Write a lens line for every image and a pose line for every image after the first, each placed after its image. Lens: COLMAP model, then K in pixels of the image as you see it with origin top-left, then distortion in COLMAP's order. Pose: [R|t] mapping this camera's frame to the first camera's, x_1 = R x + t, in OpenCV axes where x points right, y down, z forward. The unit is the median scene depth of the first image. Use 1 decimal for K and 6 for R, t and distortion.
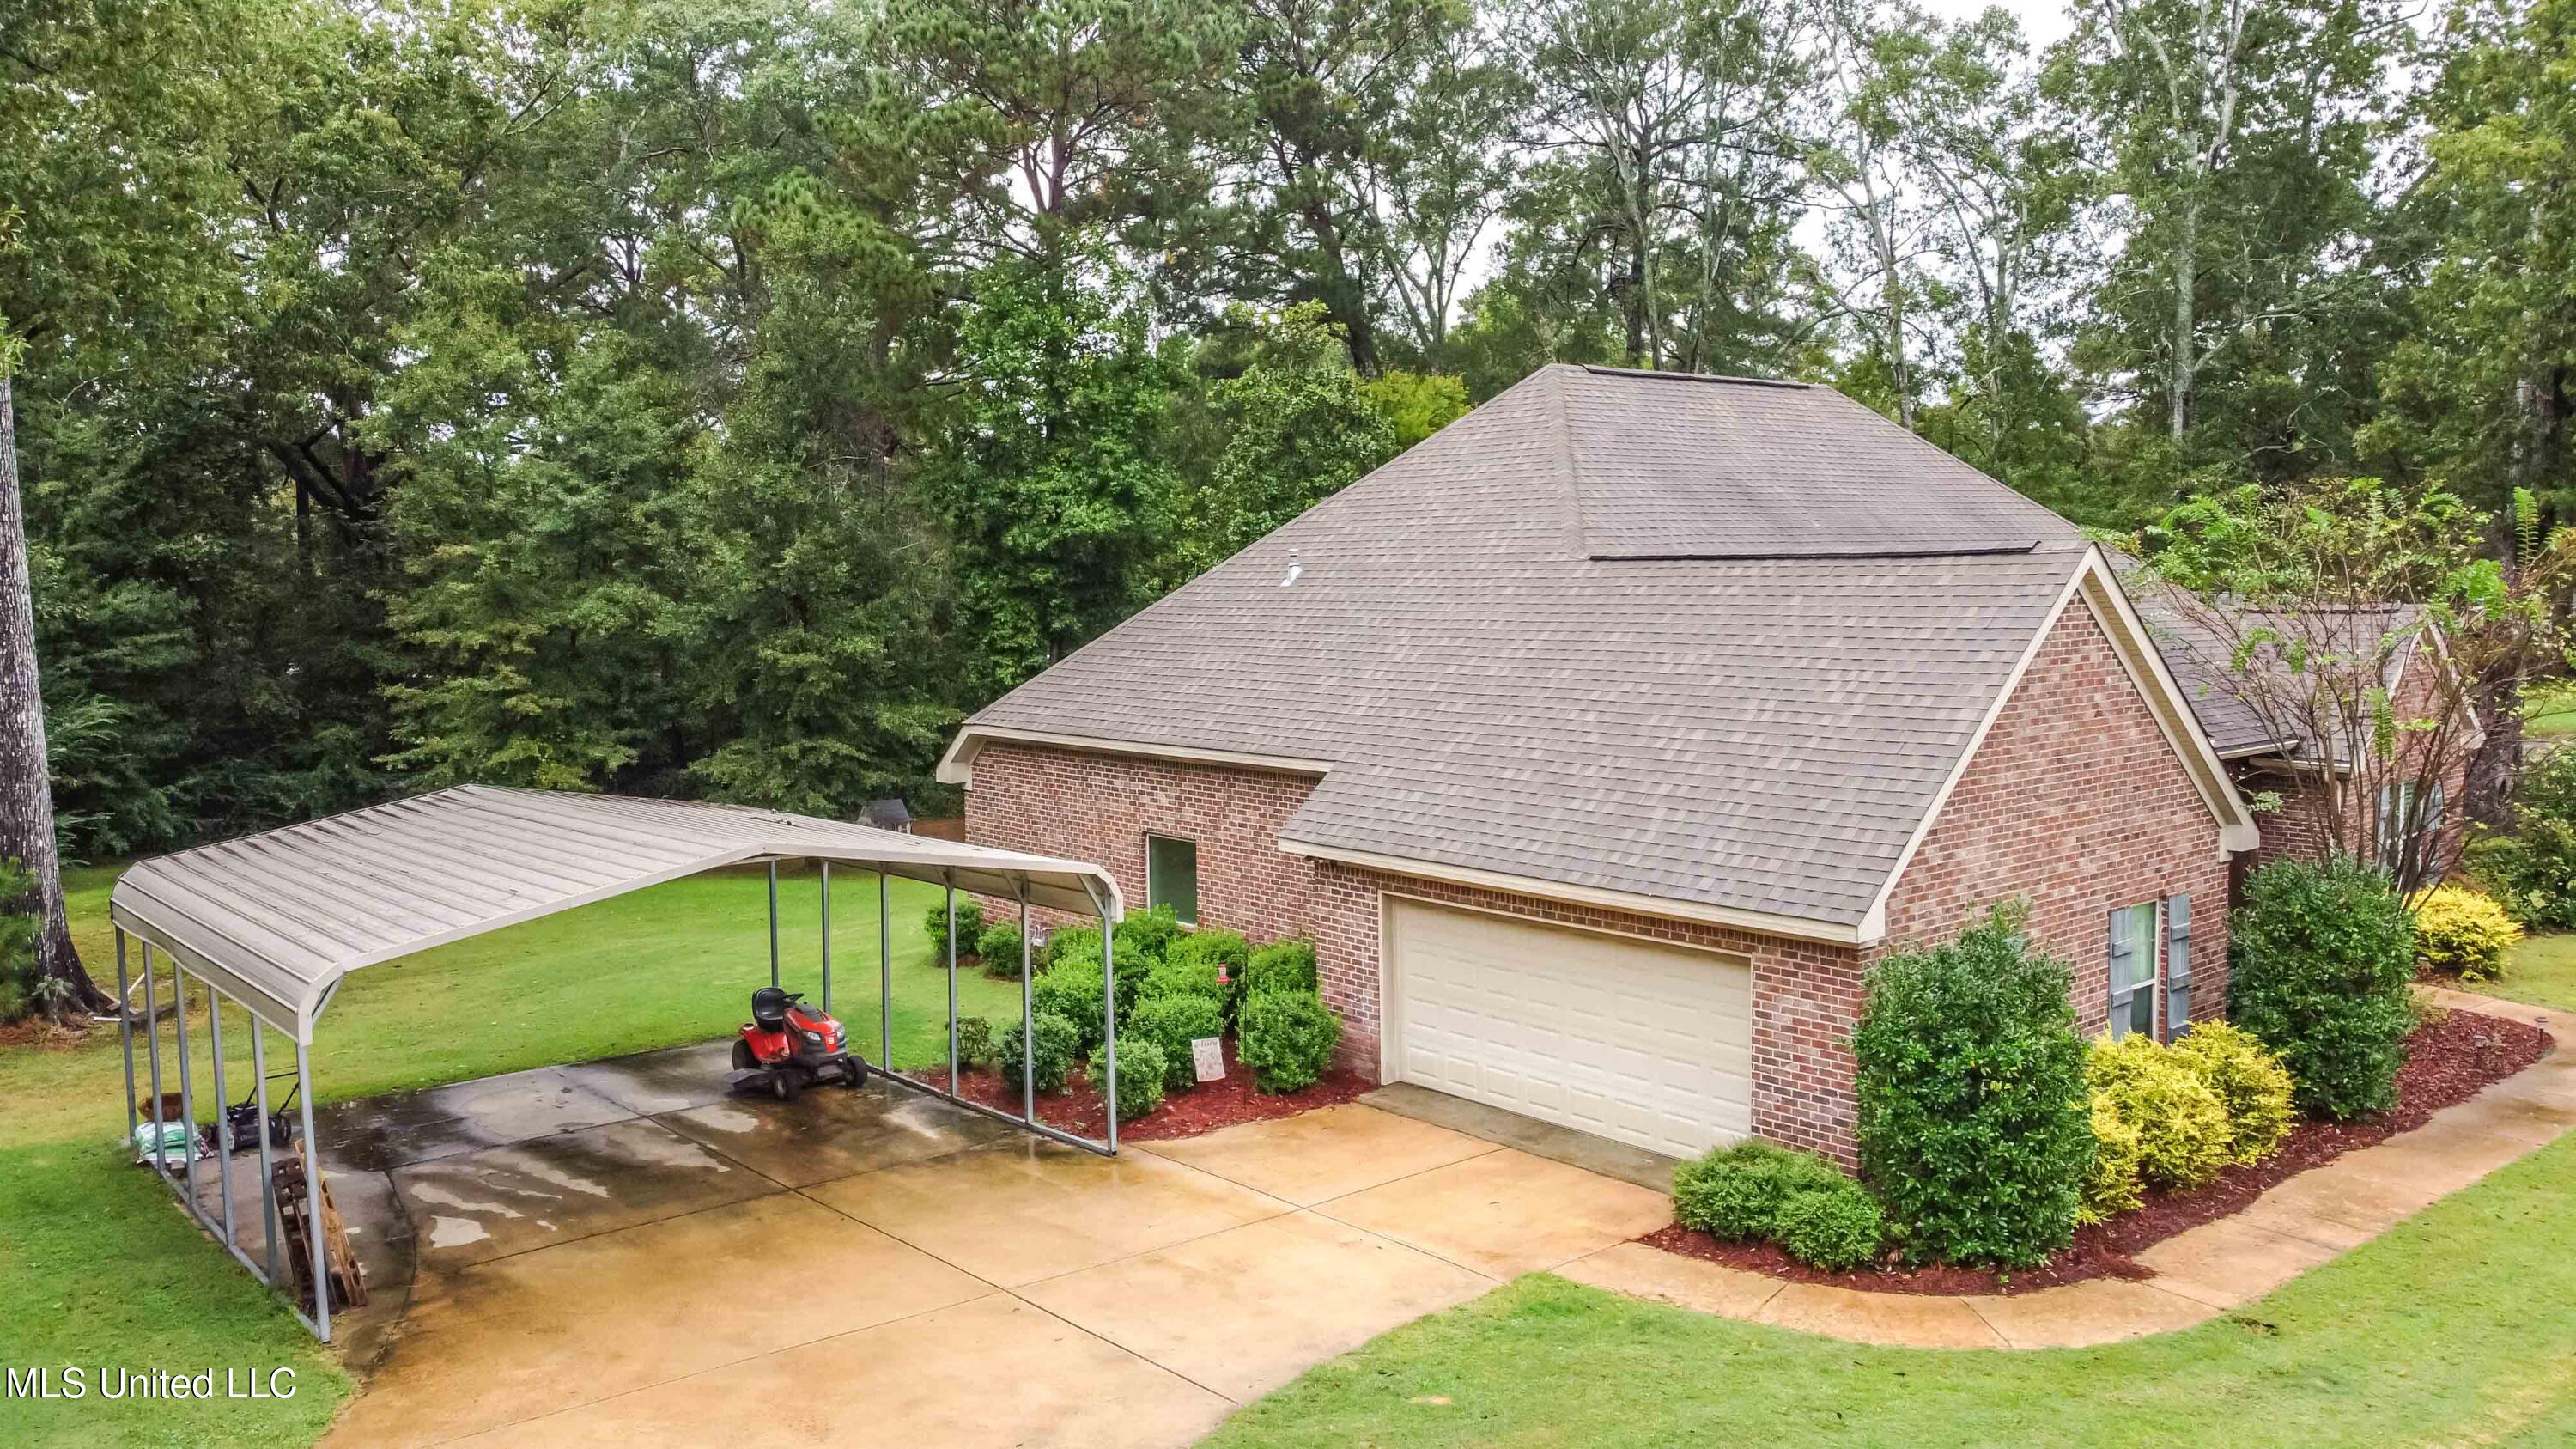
lens RADIAL K [[1994.1, 0, 1288.2], [0, 1994.1, 730.3], [0, 0, 1]] dist [0.001712, -0.001953]
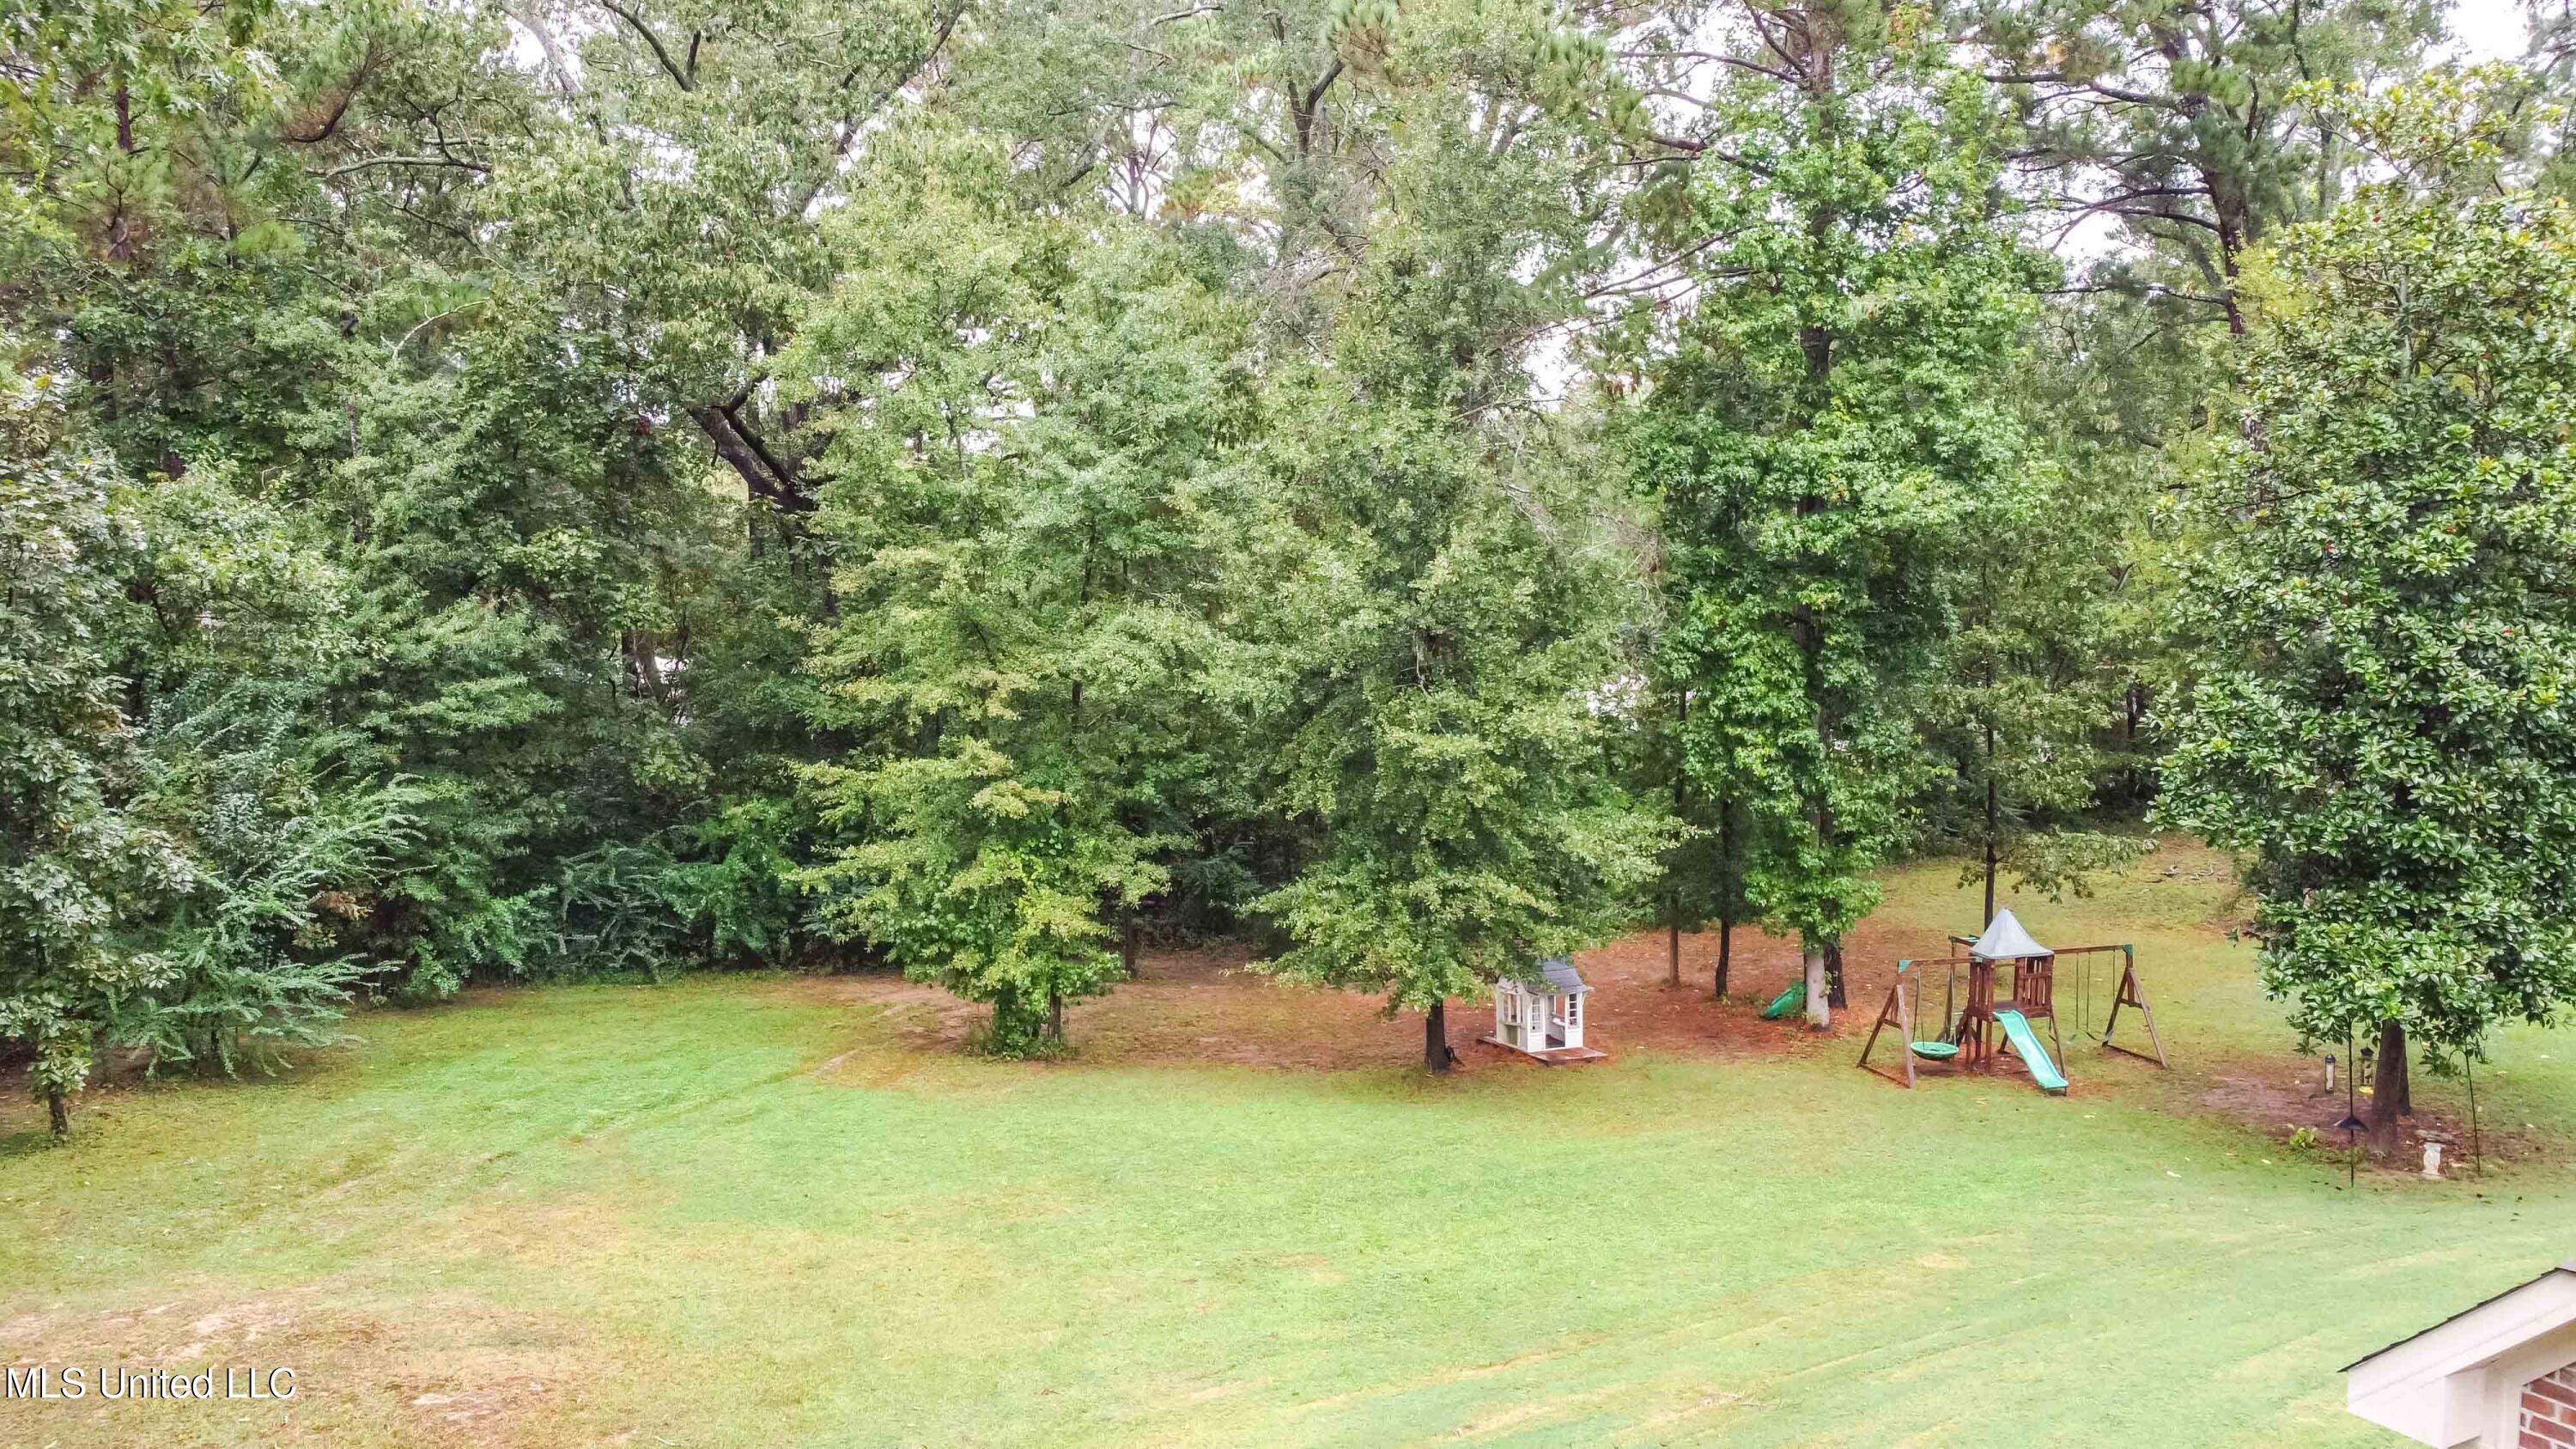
lens RADIAL K [[1994.1, 0, 1288.2], [0, 1994.1, 730.3], [0, 0, 1]] dist [0.001712, -0.001953]
pose [[0.974971, 0.018991, -0.221520, -0.152635], [-0.016930, 0.999794, 0.011199, -0.043147], [0.221687, -0.007168, 0.975092, 0.397362]]
